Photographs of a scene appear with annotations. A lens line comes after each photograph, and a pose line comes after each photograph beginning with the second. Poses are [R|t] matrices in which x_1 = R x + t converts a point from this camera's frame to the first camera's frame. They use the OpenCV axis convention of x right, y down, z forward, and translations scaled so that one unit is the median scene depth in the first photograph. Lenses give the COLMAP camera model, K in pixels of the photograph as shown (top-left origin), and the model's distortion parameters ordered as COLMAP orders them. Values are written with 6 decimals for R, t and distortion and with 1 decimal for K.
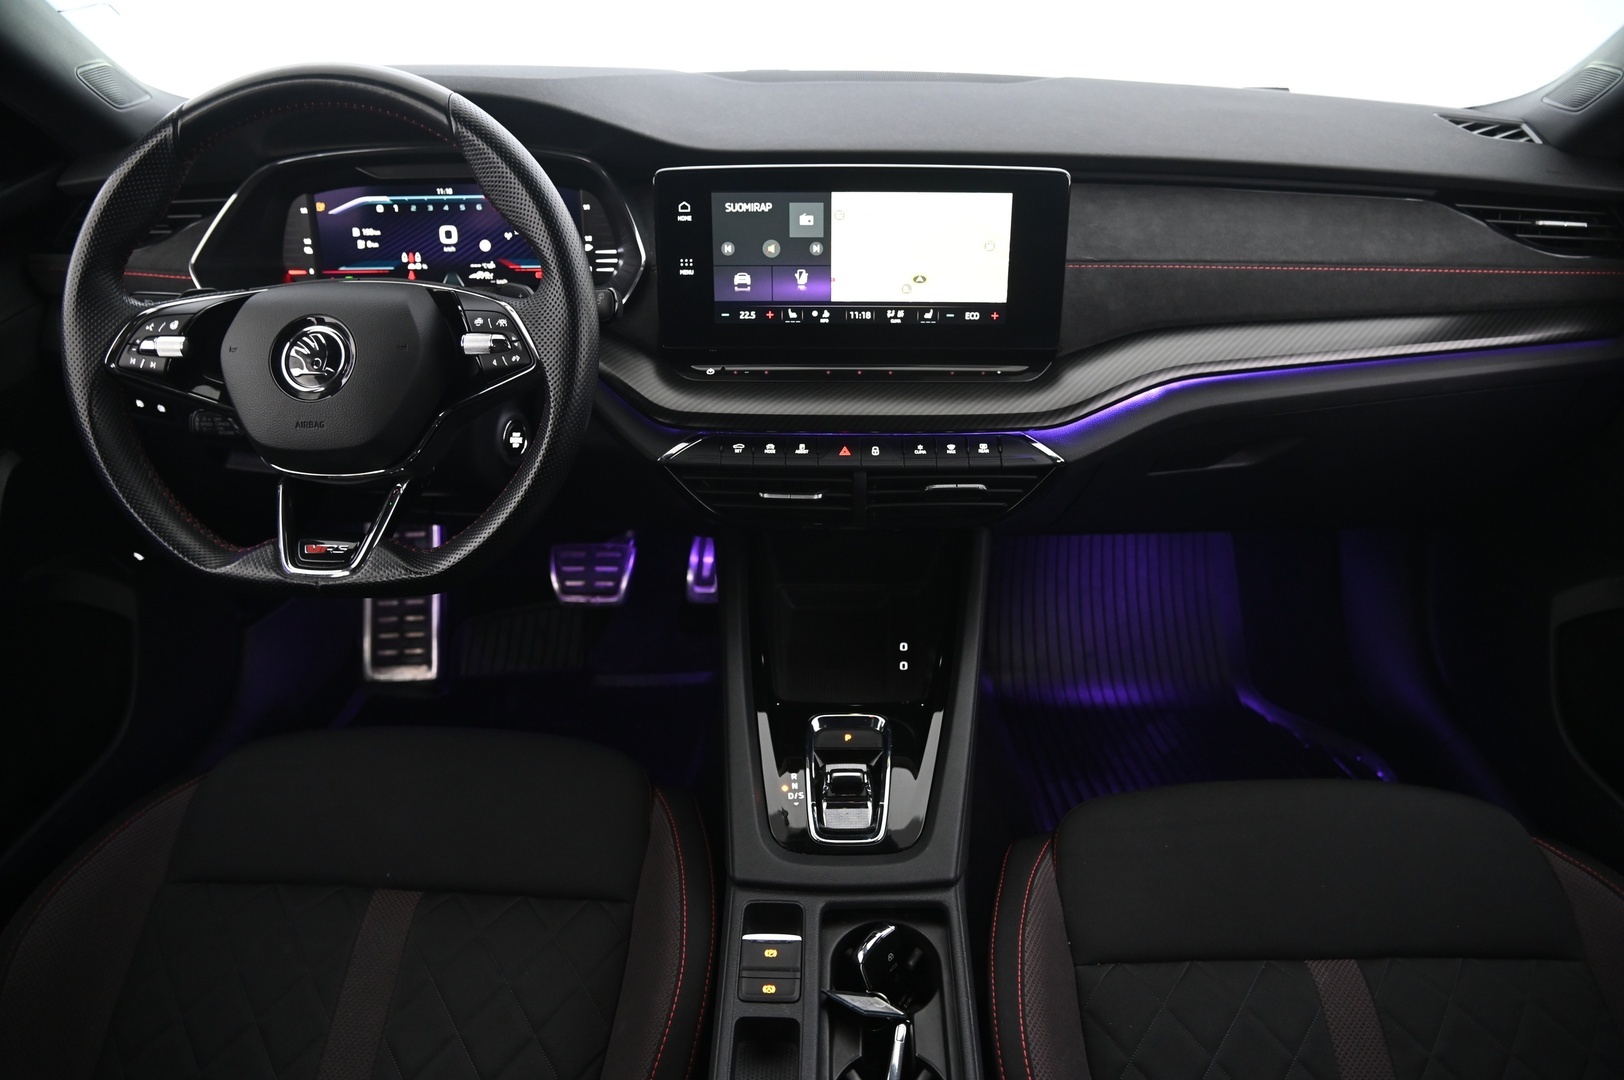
lens RADIAL K [[1117.6, 0, 814.3], [0, 1117.6, 545.4], [0, 0, 1]] dist [-0.116333, 0.055445]
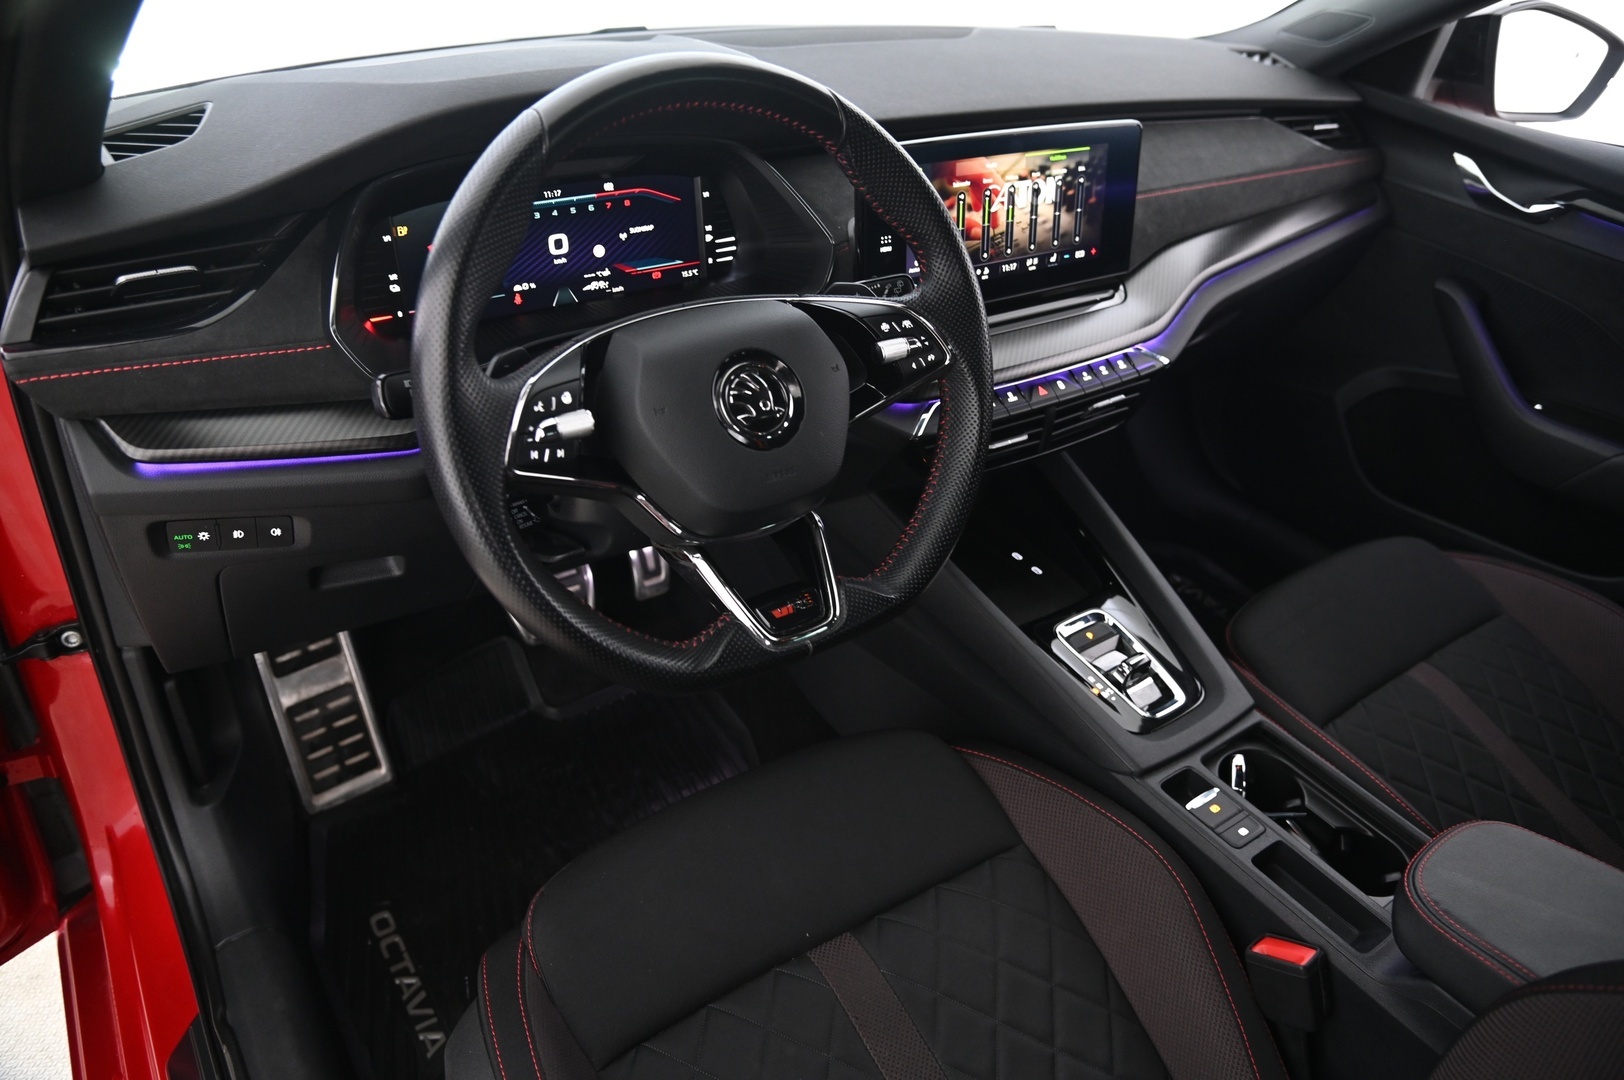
lens RADIAL K [[1117.6, 0, 827.7], [0, 1117.6, 555.0], [0, 0, 1]] dist [-0.116333, 0.055445]
pose [[0.803756, -0.285495, 0.521986, -0.751814], [0.243008, 0.958359, 0.149981, -0.142466], [-0.543069, 0.006299, 0.839664, 0.184661]]
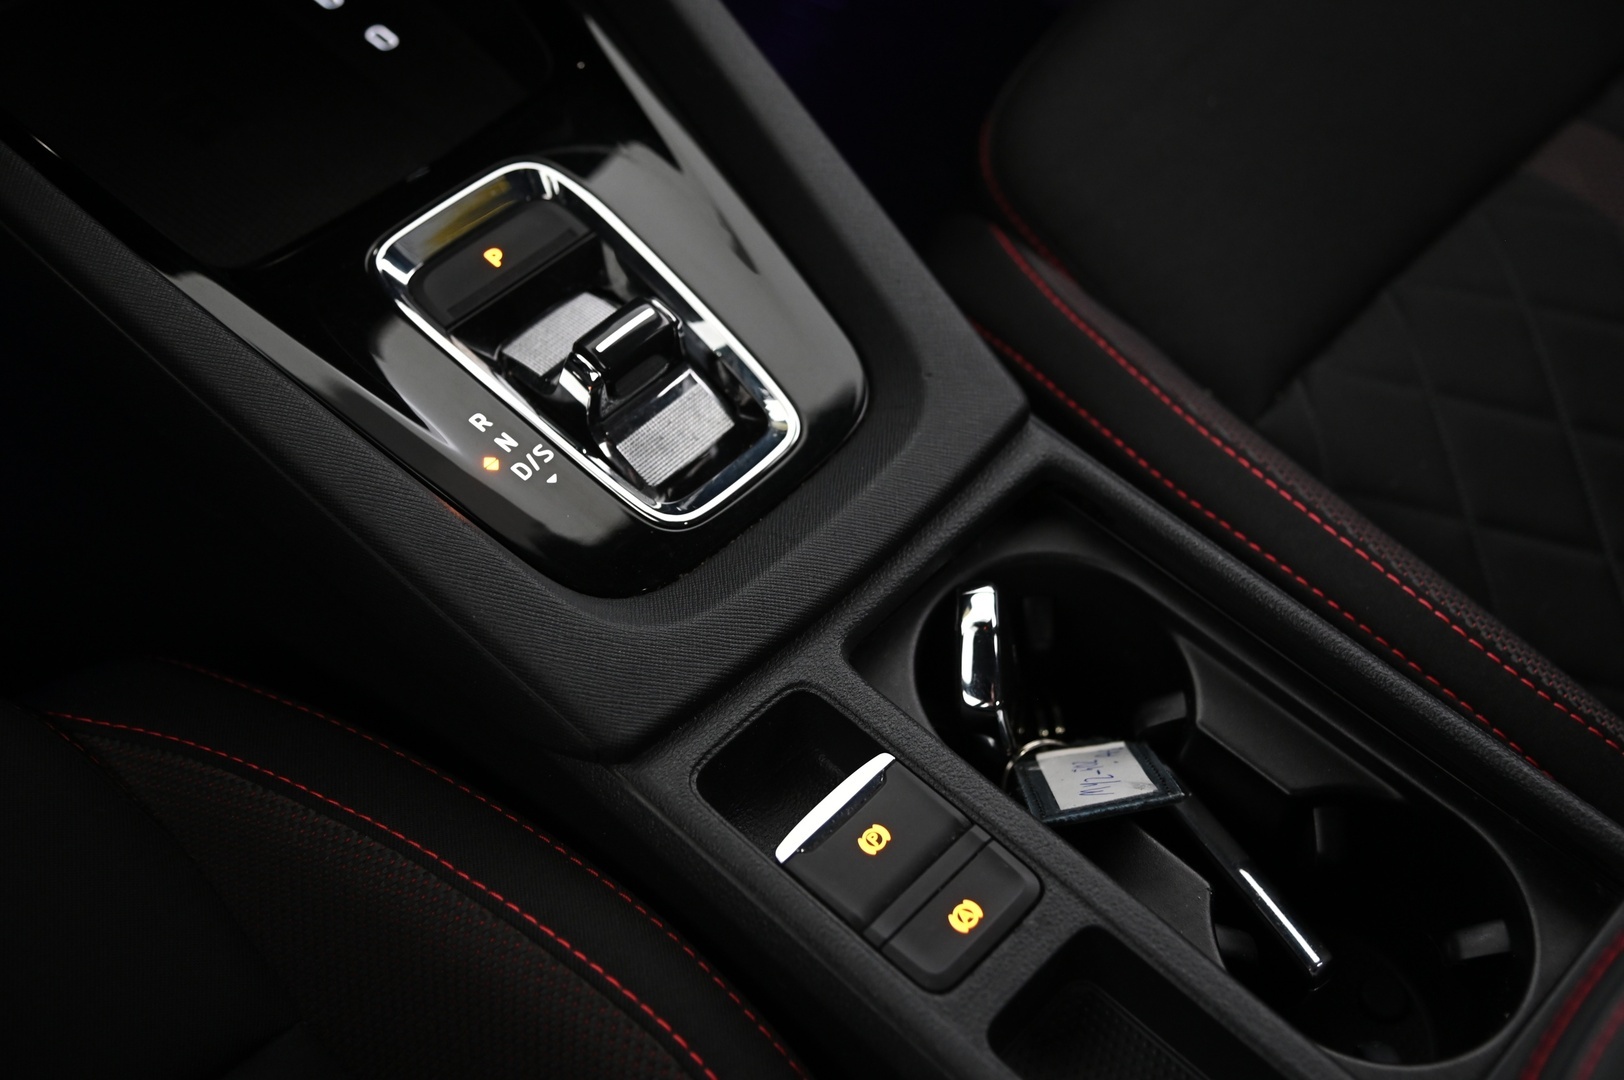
lens RADIAL K [[1879.8, 0, 819.2], [0, 1879.8, 546.3], [0, 0, 1]] dist [0.055491, 0.000000]
pose [[0.676558, -0.574173, 0.461079, -0.227333], [0.357474, 0.803492, 0.476039, -0.002277], [-0.643802, -0.157244, 0.748861, 0.464400]]
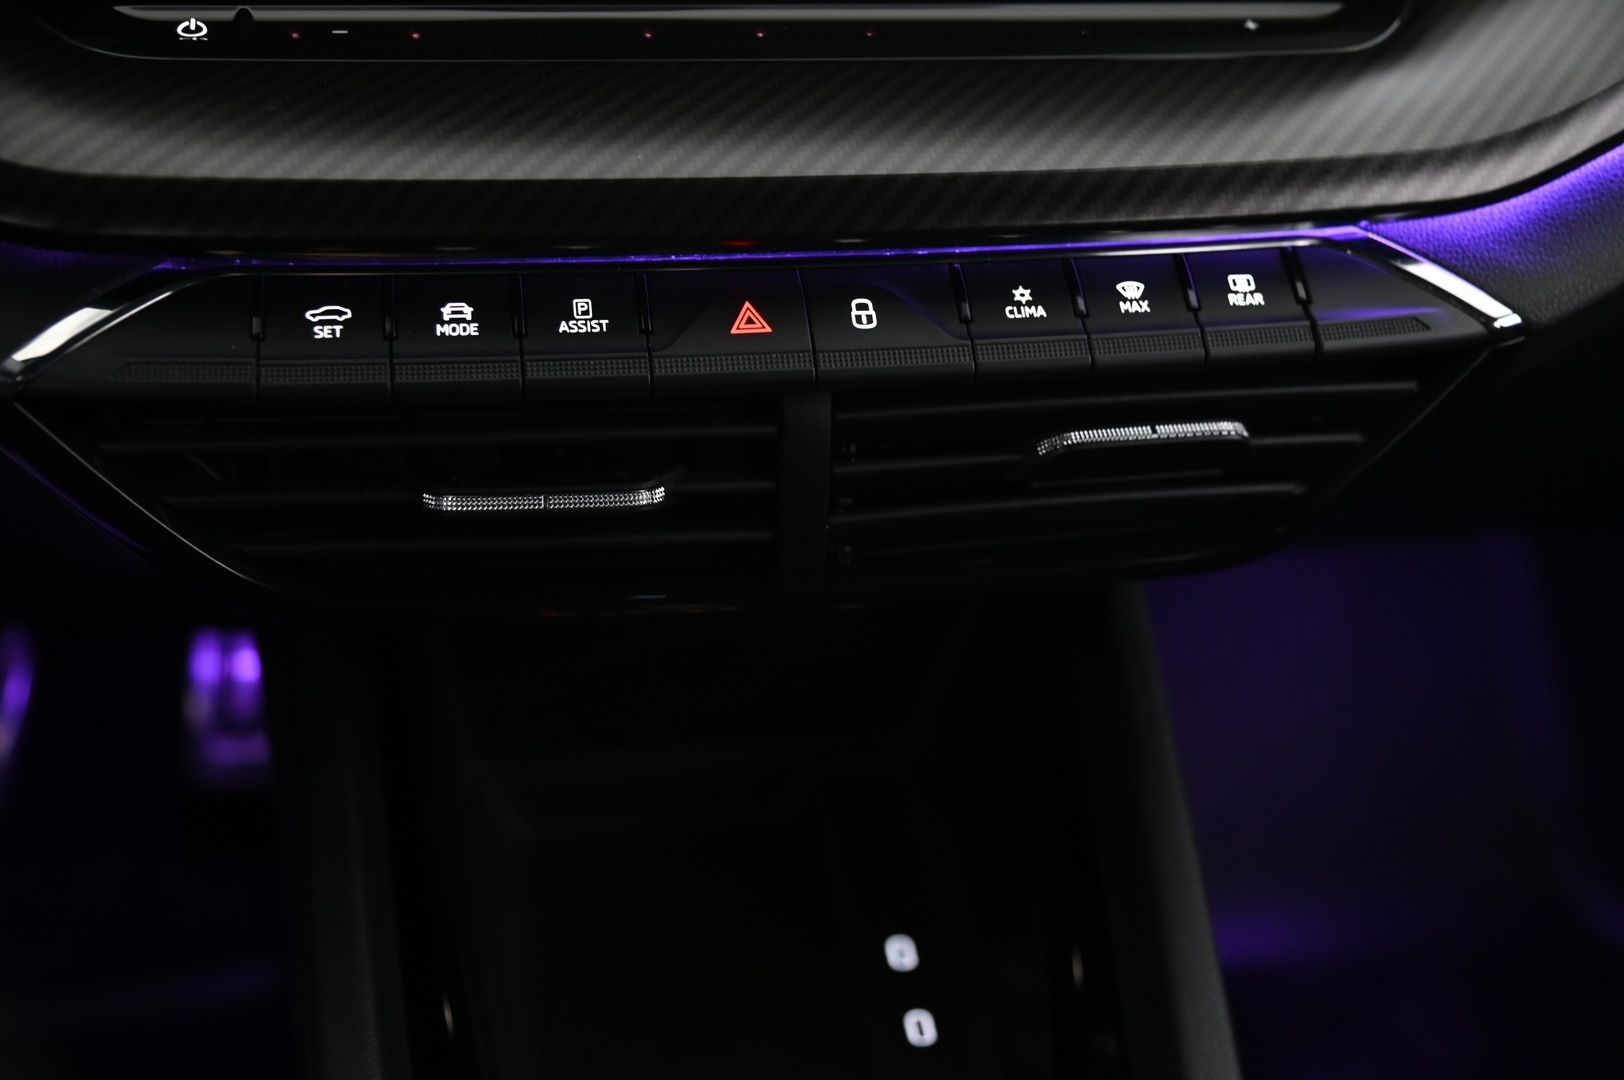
lens RADIAL K [[1879.8, 0, 826.9], [0, 1879.8, 545.0], [0, 0, 1]] dist [0.055491, 0.000000]
pose [[0.978668, -0.057515, 0.197234, -0.043986], [0.057458, 0.998330, 0.006016, -0.032360], [-0.197251, 0.005445, 0.980338, 0.552065]]
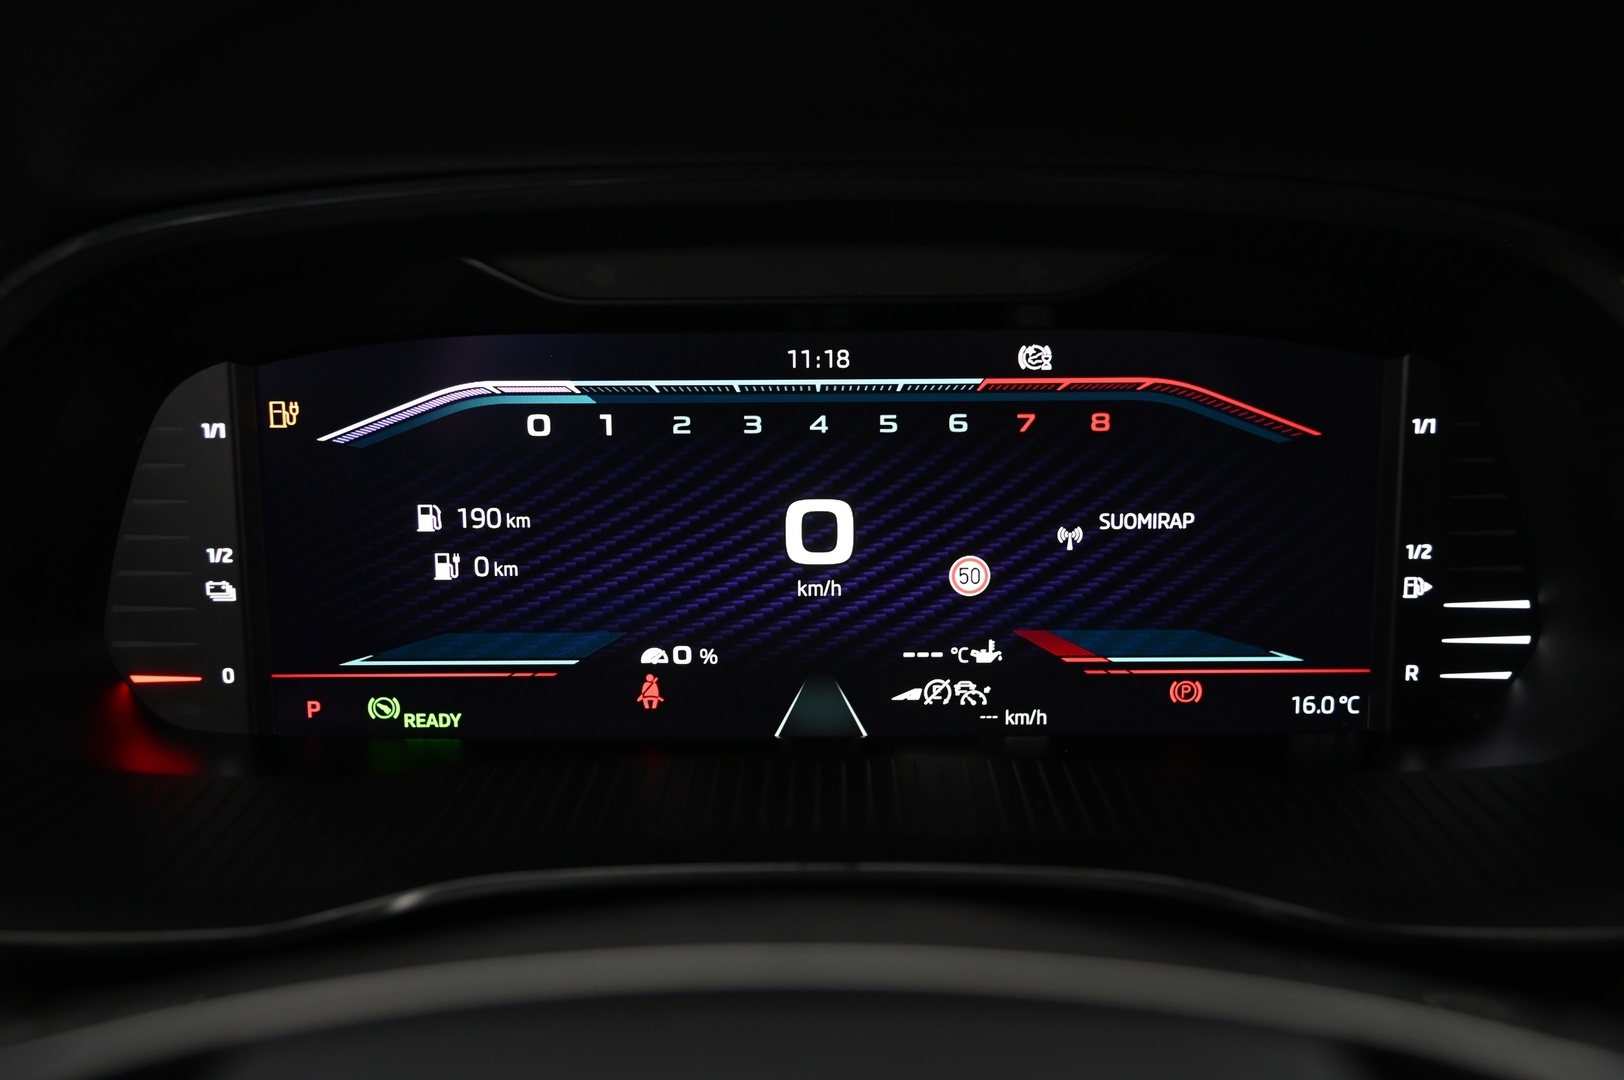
lens RADIAL K [[1879.8, 0, 806.1], [0, 1879.8, 534.9], [0, 0, 1]] dist [0.055491, 0.000000]
pose [[0.999914, -0.012127, 0.005053, -0.373911], [0.012872, 0.981258, -0.192269, -0.223007], [-0.002626, 0.192318, 0.981329, 0.648173]]
